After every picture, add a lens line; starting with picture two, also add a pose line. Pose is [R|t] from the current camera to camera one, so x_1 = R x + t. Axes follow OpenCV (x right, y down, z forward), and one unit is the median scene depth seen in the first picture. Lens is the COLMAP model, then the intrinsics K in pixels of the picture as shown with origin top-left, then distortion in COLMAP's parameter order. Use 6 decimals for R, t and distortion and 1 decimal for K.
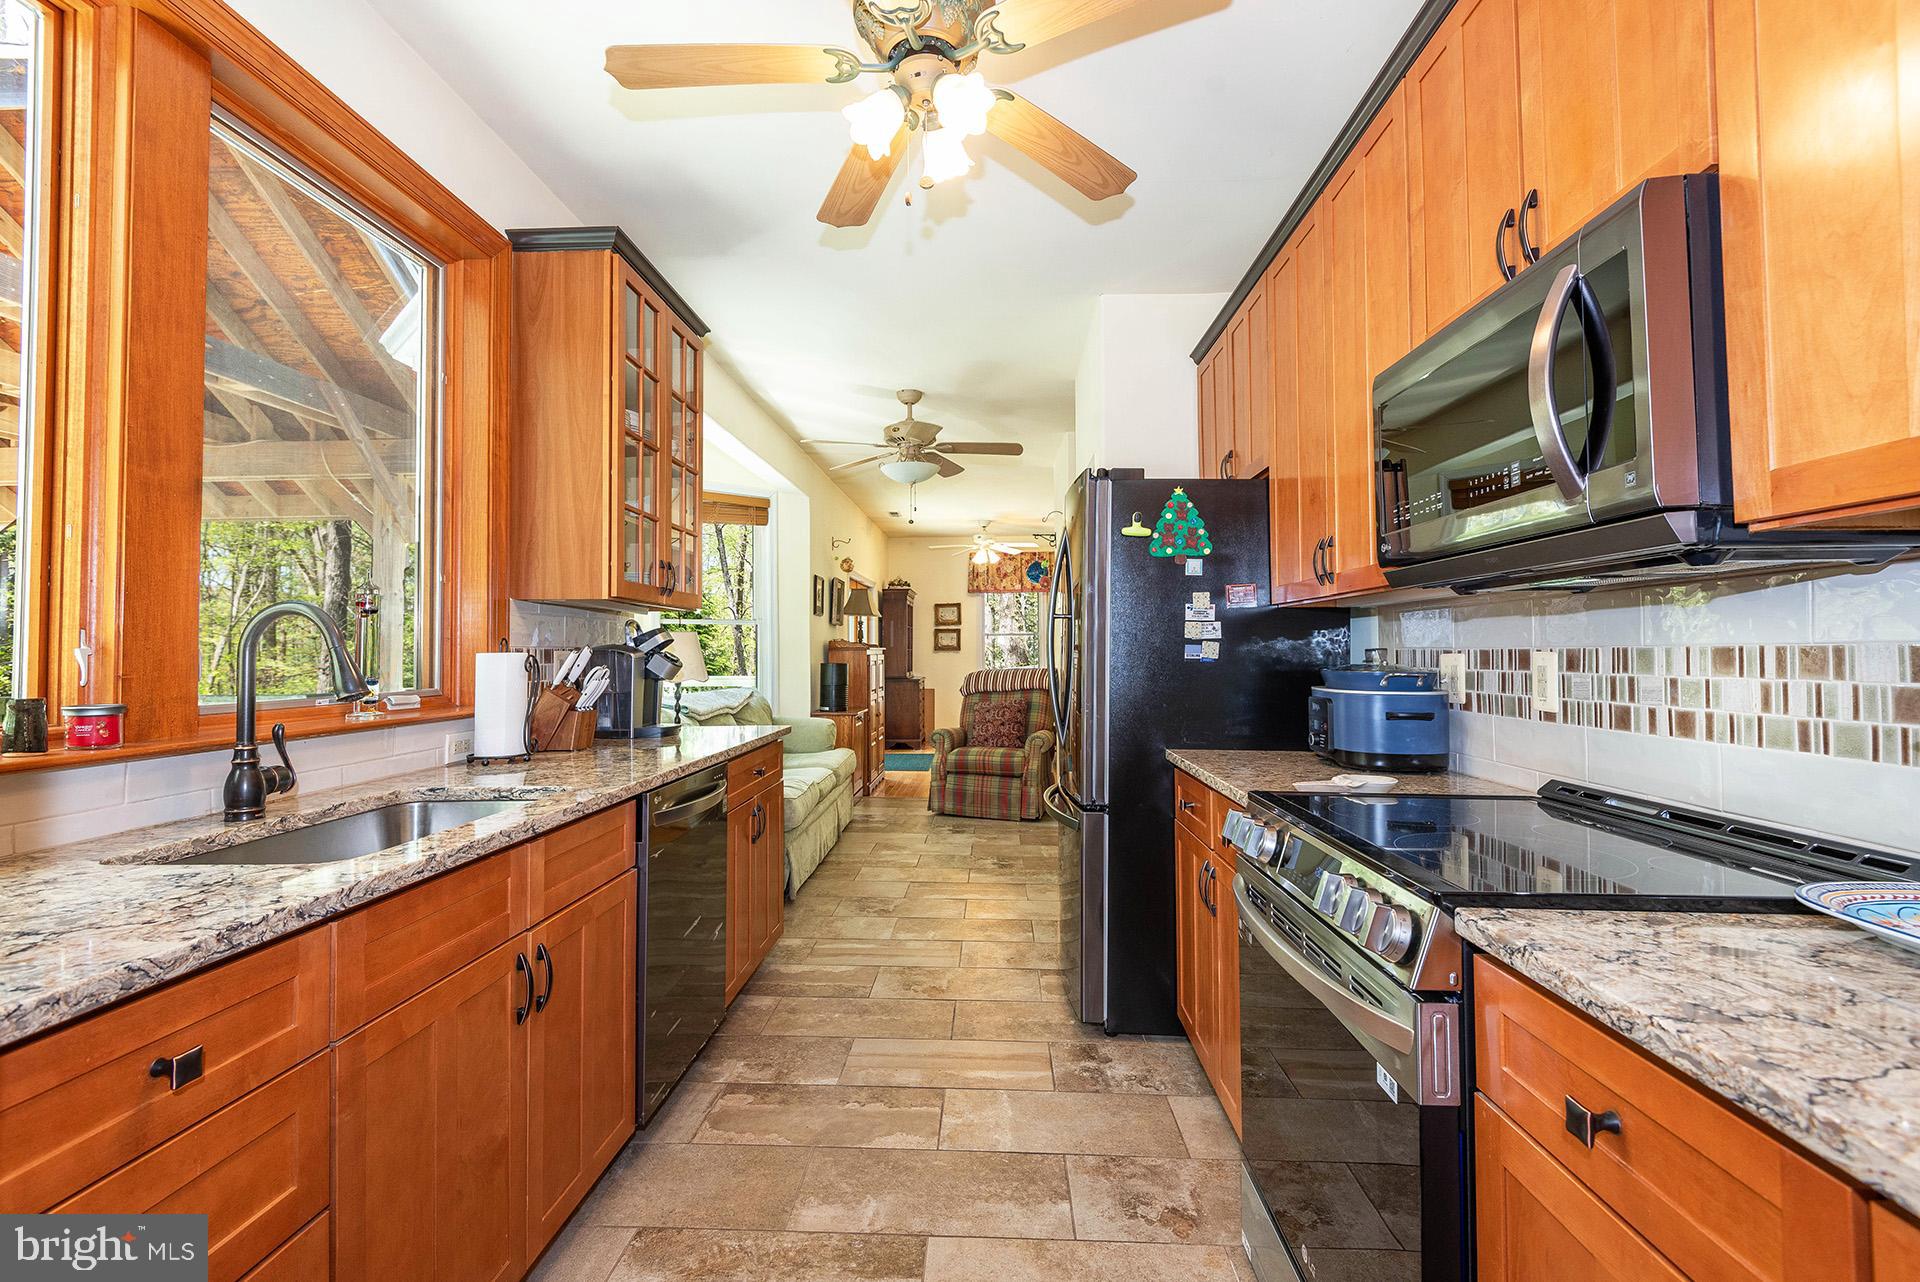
lens RADIAL K [[864.0, 0, 958.7], [0, 864.0, 627.5], [0, 0, 1]] dist [-0.004135, -0.008147]
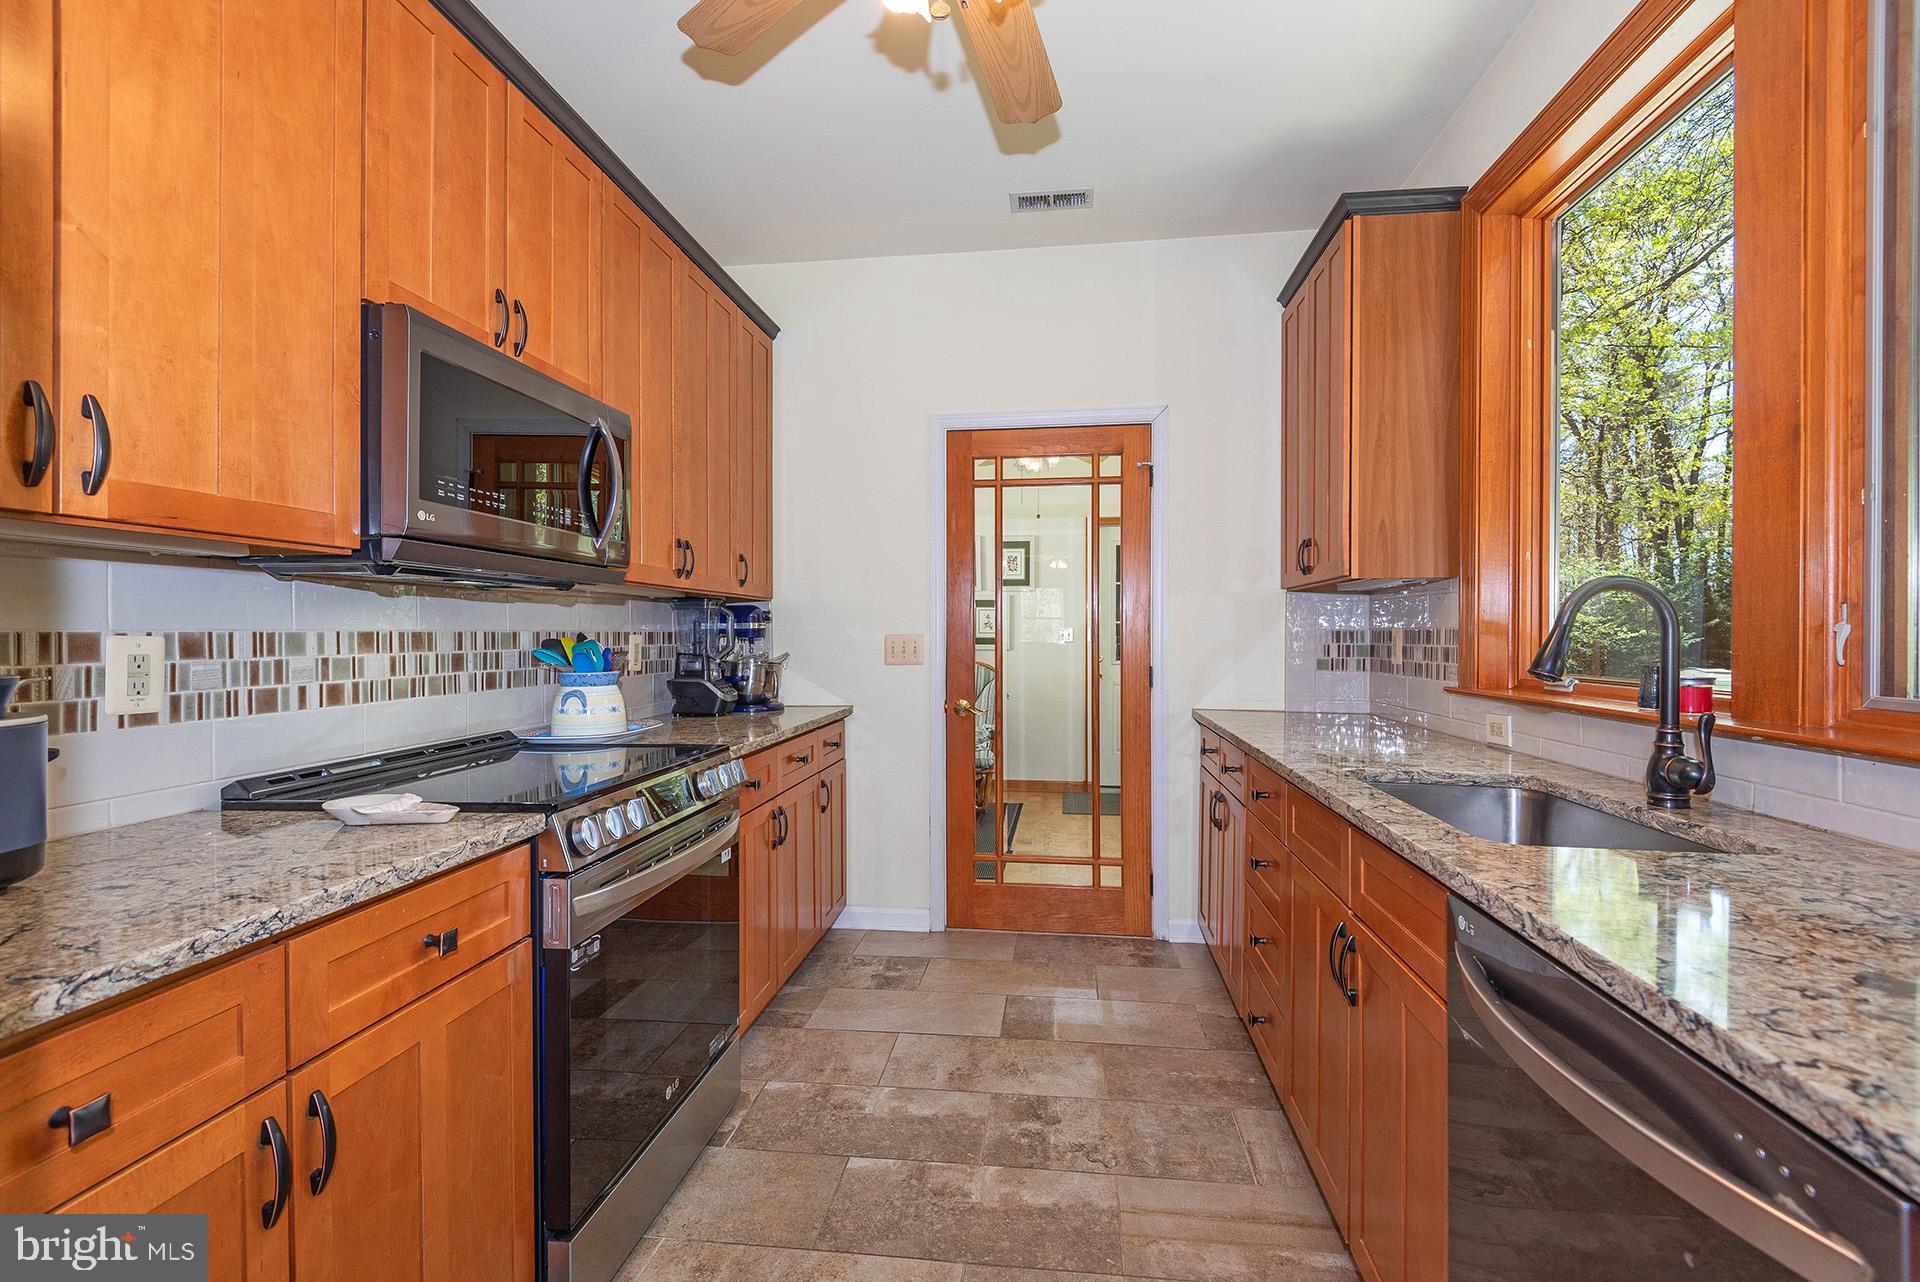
lens RADIAL K [[864.0, 0, 958.6], [0, 864.0, 637.3], [0, 0, 1]] dist [-0.004135, -0.008147]
pose [[-0.999070, 0.003531, 0.042983, -0.088637], [0.002424, 0.999664, -0.025790, 0.061247], [-0.043060, -0.025662, -0.998743, 2.069356]]
